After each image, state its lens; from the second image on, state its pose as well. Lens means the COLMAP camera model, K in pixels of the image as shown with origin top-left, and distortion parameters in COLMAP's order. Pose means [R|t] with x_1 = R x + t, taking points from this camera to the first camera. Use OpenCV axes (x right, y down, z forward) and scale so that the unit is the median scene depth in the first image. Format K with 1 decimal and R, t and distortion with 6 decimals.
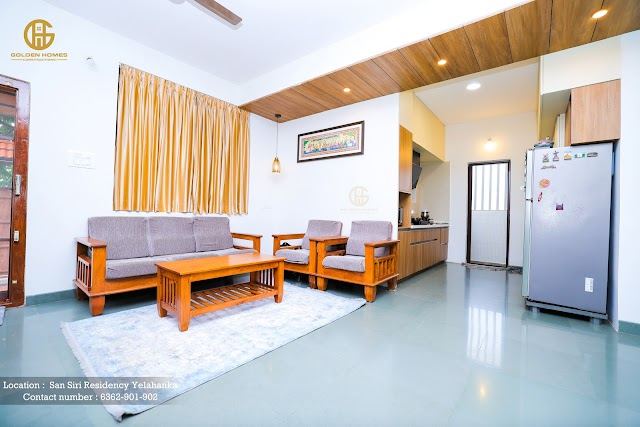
lens RADIAL K [[271.5, 0, 322.5], [0, 271.5, 218.8], [0, 0, 1]] dist [-0.015060, 0.003972]
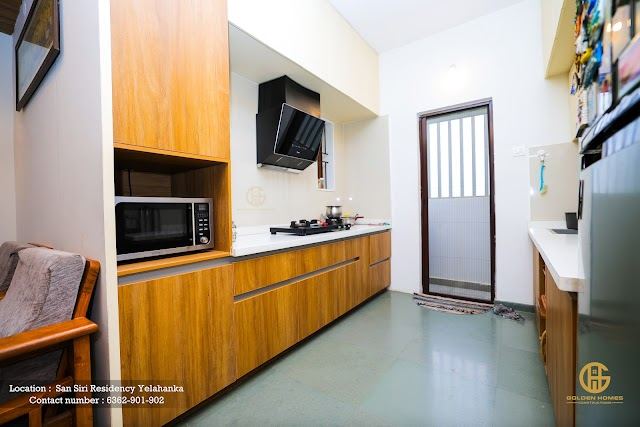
lens RADIAL K [[271.5, 0, 322.0], [0, 271.5, 214.2], [0, 0, 1]] dist [-0.015060, 0.003972]
pose [[0.995262, -0.042354, 0.087525, 0.284163], [0.041816, 0.999094, 0.007973, -0.013485], [-0.087783, -0.004276, 0.996130, 0.461161]]
